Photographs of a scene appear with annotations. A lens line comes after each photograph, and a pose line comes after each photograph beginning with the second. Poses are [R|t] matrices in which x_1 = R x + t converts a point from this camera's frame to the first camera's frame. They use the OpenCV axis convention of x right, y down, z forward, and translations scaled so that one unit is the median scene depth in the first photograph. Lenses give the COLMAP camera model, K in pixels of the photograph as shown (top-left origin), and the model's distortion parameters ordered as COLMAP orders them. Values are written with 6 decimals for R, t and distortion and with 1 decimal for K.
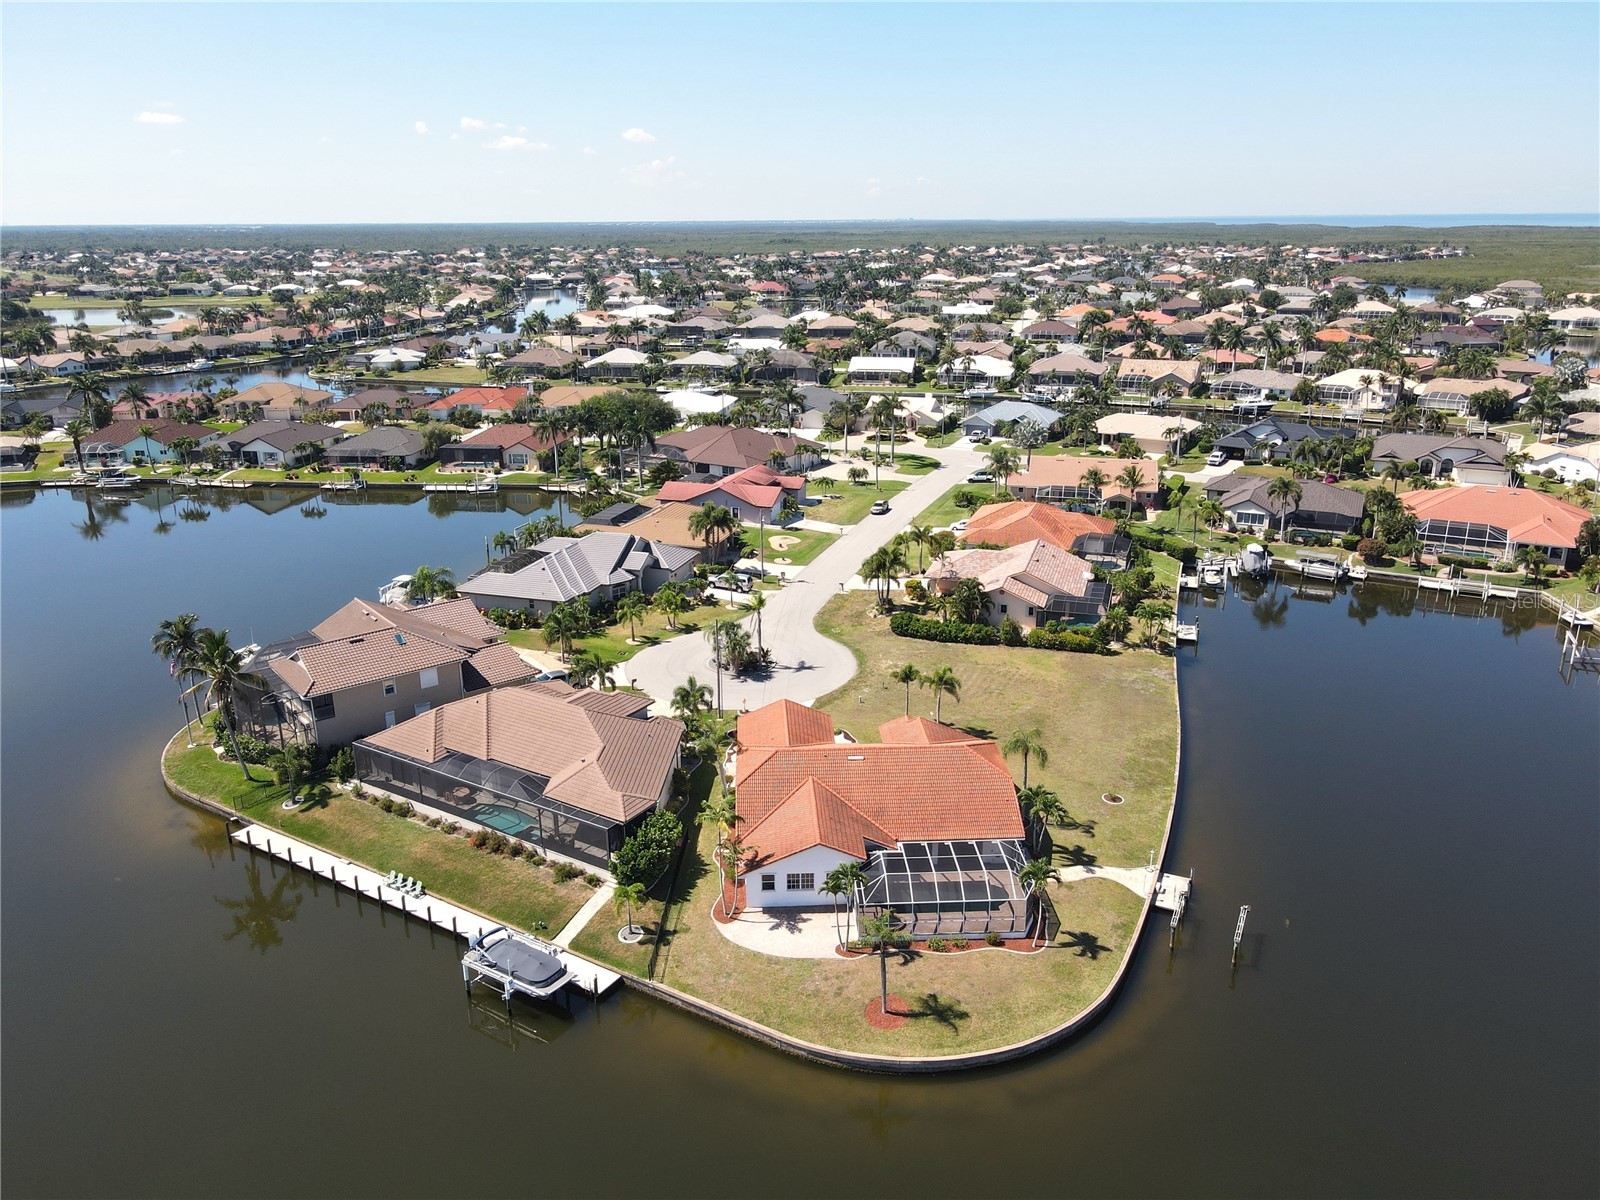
lens RADIAL K [[1178.1, 0, 795.9], [0, 1178.1, 598.0], [0, 0, 1]] dist [-0.012292, 0.044609]
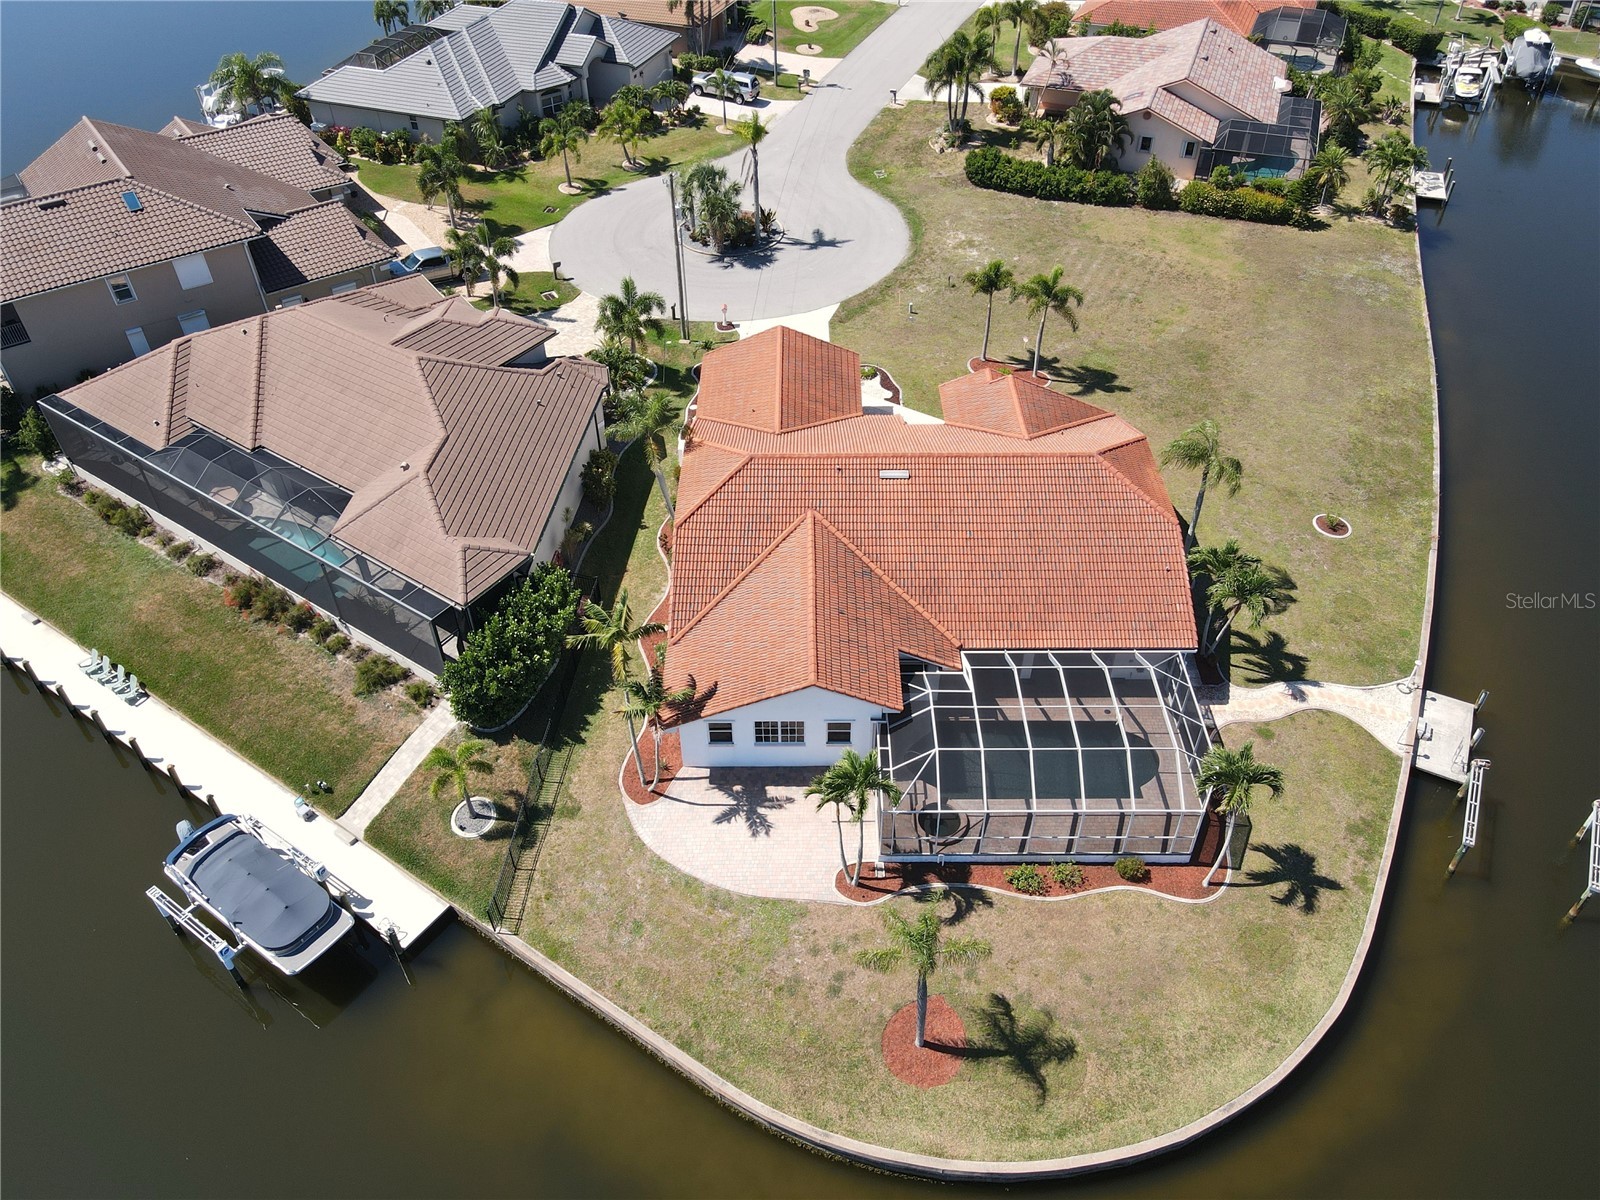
lens RADIAL K [[1178.1, 0, 795.9], [0, 1178.1, 598.0], [0, 0, 1]] dist [-0.012292, 0.044609]
pose [[0.998991, 0.029486, -0.033871, 0.022618], [-0.013169, 0.913434, 0.406773, -0.030809], [0.042933, -0.405916, 0.912901, 0.424320]]
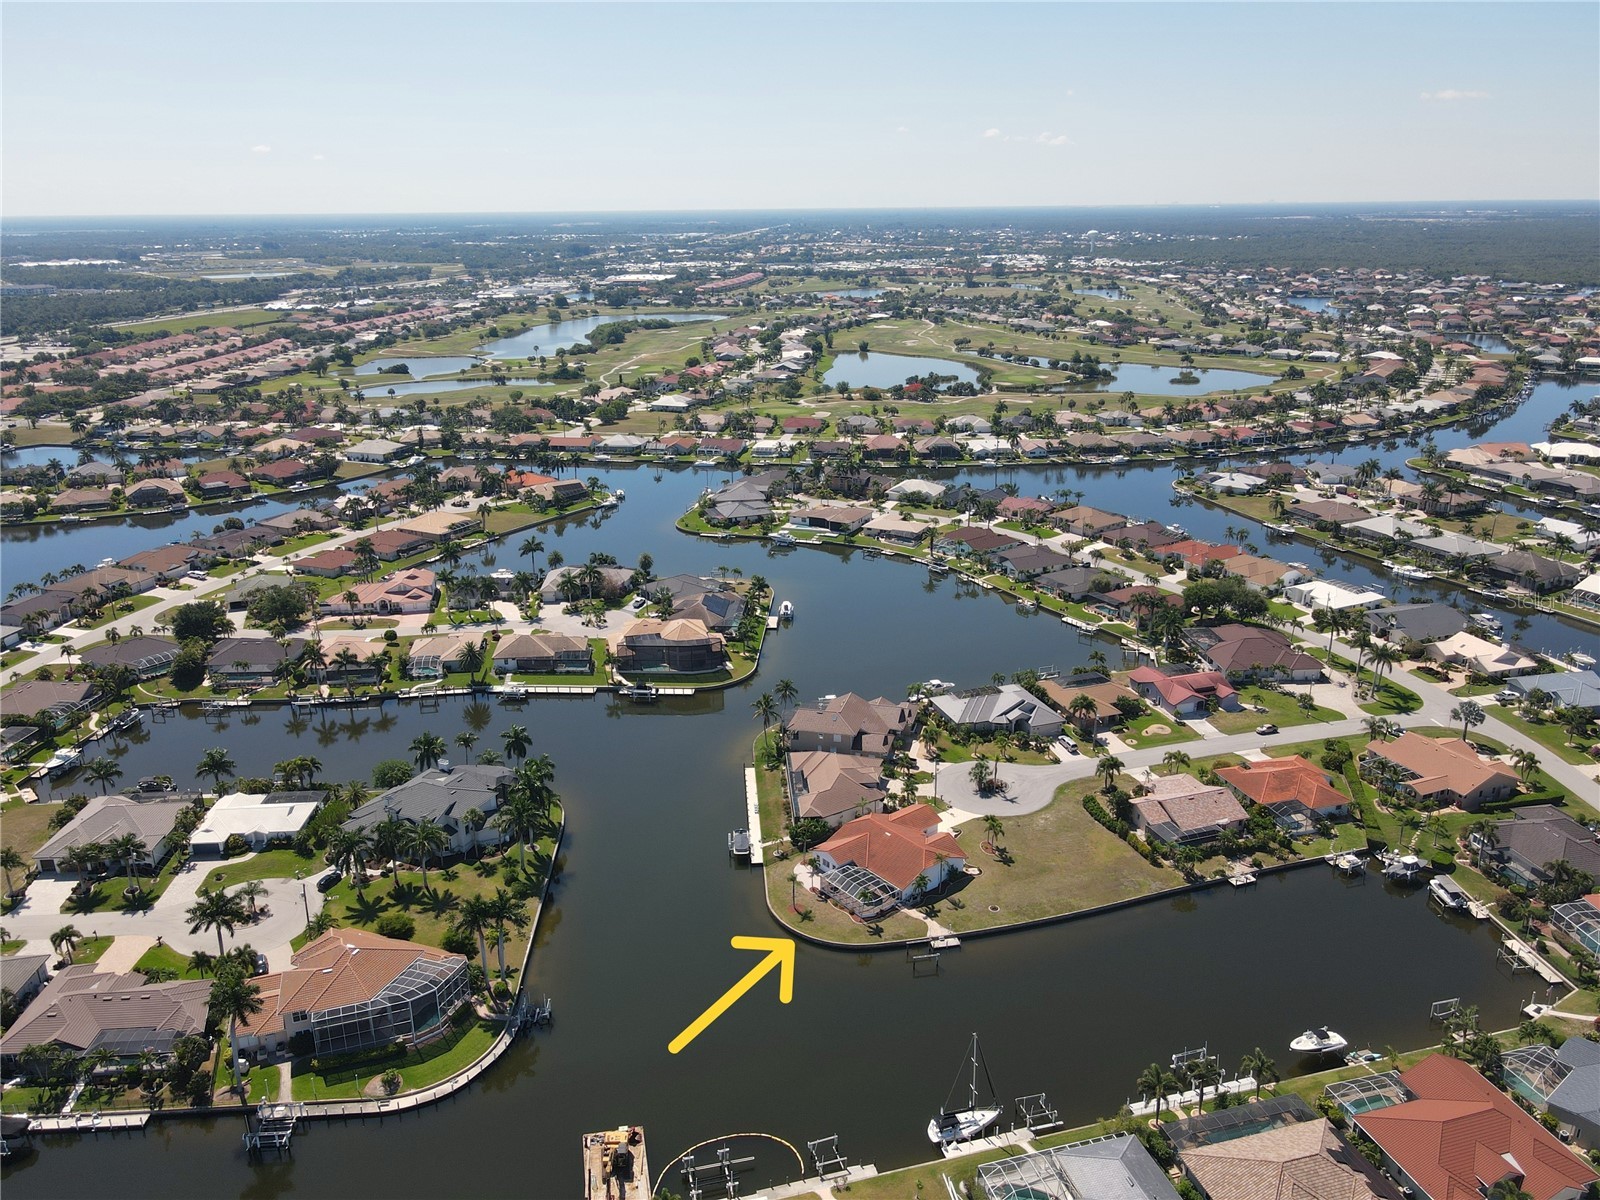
lens RADIAL K [[1178.1, 0, 795.9], [0, 1178.1, 598.0], [0, 0, 1]] dist [-0.012292, 0.044609]
pose [[0.592741, 0.259324, -0.762502, 1.456559], [-0.242978, 0.960211, 0.137683, -0.539234], [0.767867, 0.103661, 0.632167, -0.619875]]
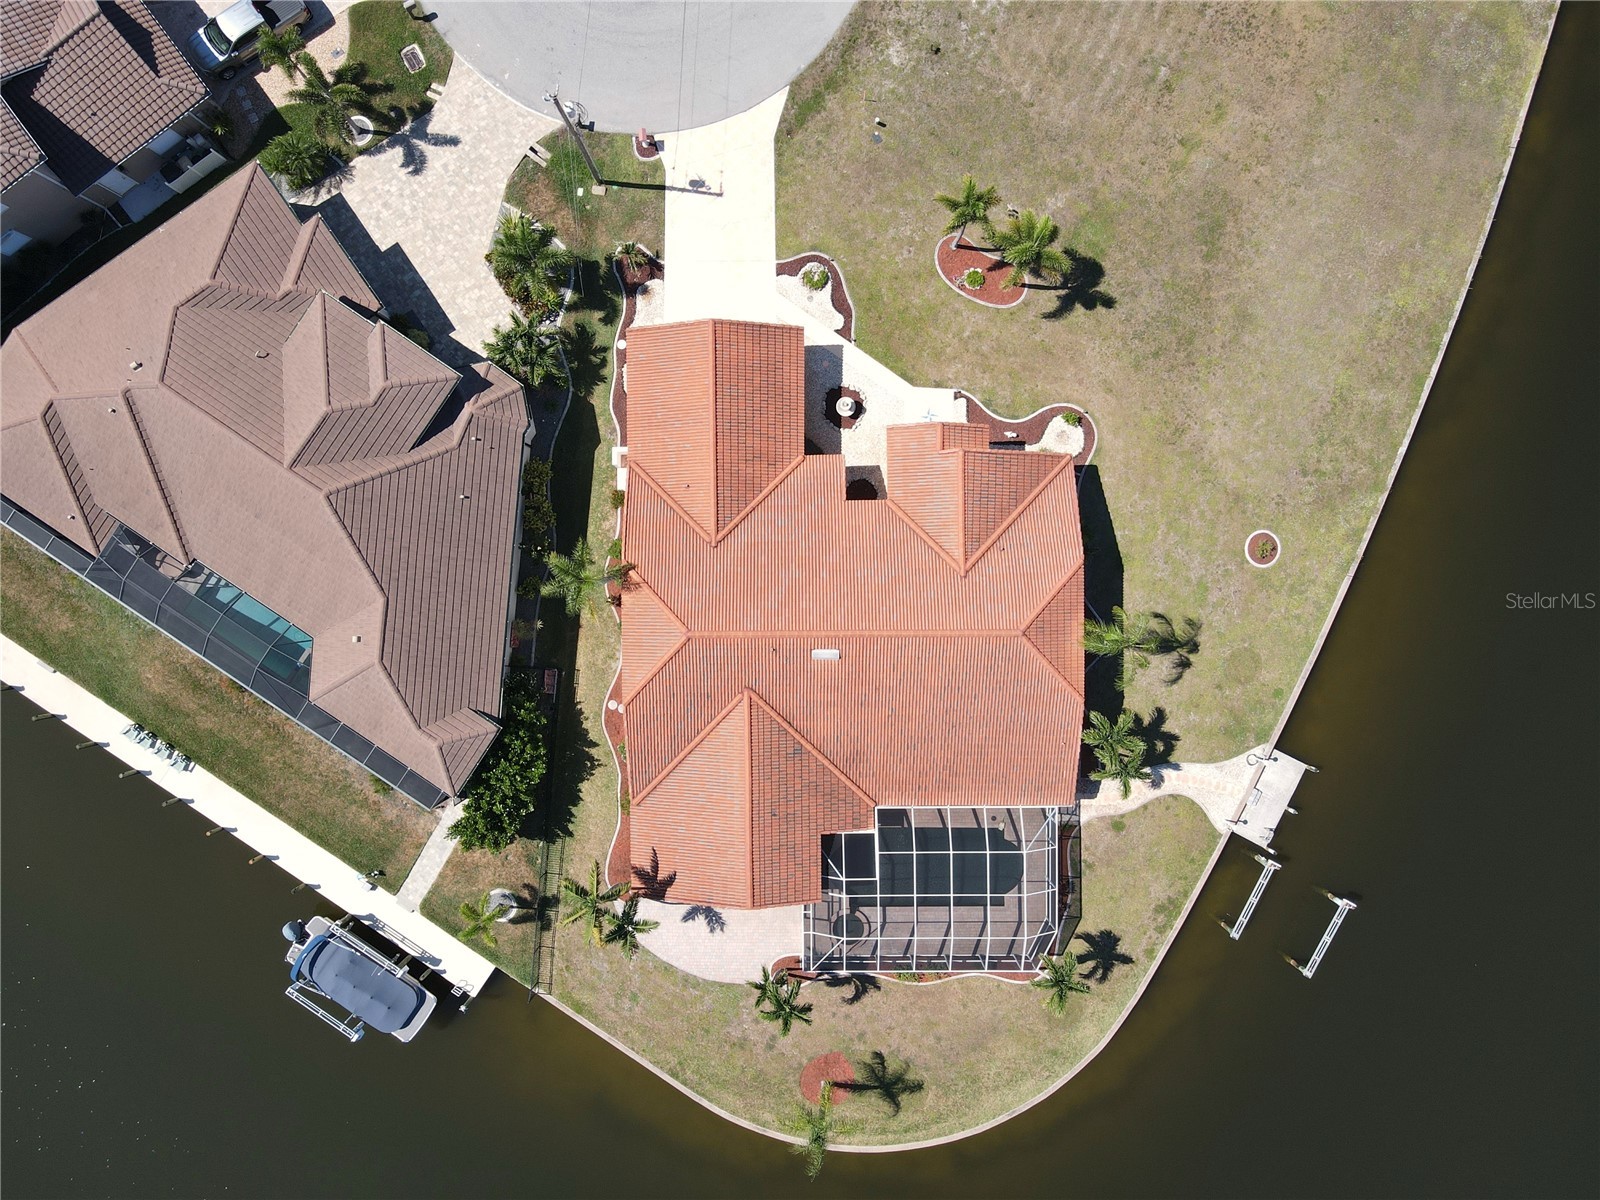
lens RADIAL K [[1178.1, 0, 795.9], [0, 1178.1, 598.0], [0, 0, 1]] dist [-0.012292, 0.044609]
pose [[0.999448, 0.033235, 0.000197, 0.031334], [-0.010009, 0.295343, 0.955339, -0.380147], [0.031693, -0.954813, 0.295512, 0.766008]]
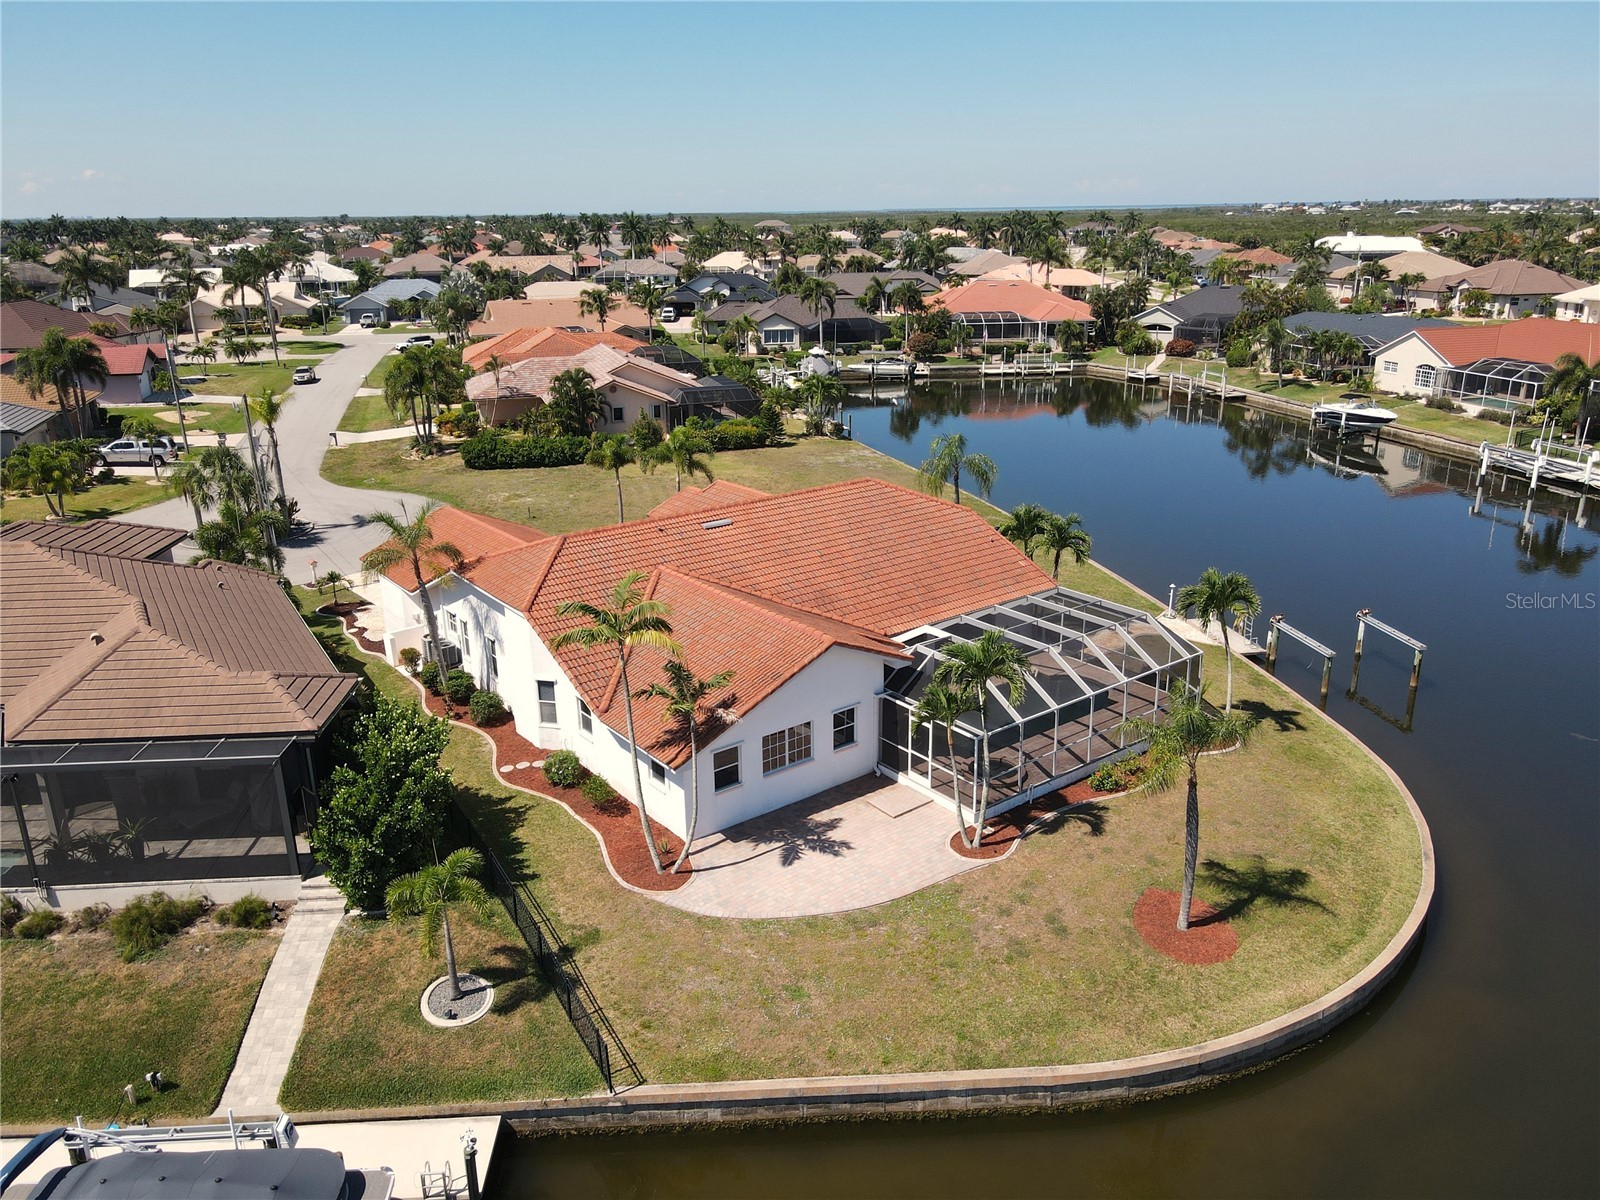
lens RADIAL K [[1178.1, 0, 795.9], [0, 1178.1, 598.0], [0, 0, 1]] dist [-0.012292, 0.044609]
pose [[0.819379, -0.182950, 0.543274, -0.179475], [0.183034, 0.981595, 0.054500, 0.130430], [-0.543246, 0.054781, 0.837784, 0.503191]]
